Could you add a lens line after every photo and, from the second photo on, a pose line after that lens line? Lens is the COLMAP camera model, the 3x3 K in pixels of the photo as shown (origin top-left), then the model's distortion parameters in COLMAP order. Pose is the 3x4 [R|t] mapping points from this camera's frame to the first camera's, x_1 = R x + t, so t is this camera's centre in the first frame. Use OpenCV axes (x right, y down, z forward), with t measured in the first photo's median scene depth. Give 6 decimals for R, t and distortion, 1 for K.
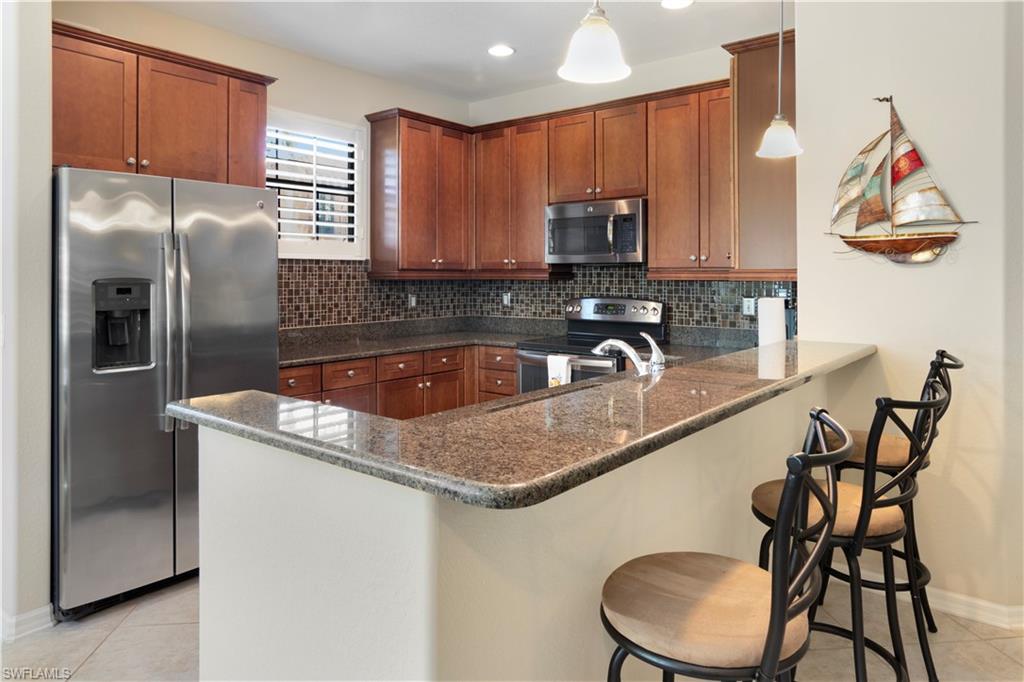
lens RADIAL K [[657.6, 0, 512.2], [0, 657.6, 269.2], [0, 0, 1]] dist [-0.000789, -0.000853]
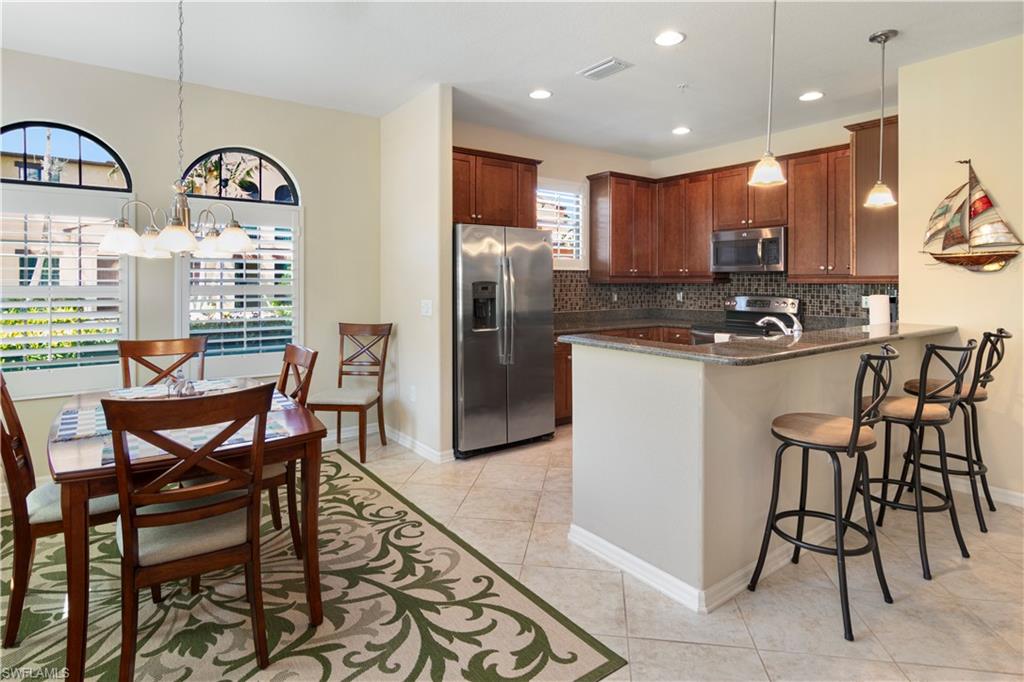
lens RADIAL K [[534.4, 0, 516.6], [0, 534.4, 282.0], [0, 0, 1]] dist [-0.001683, 0.000375]
pose [[0.967298, 0.000561, -0.253643, -0.071955], [0.002495, 0.999928, 0.011729, -0.001638], [0.253631, -0.011978, 0.967227, -0.284971]]
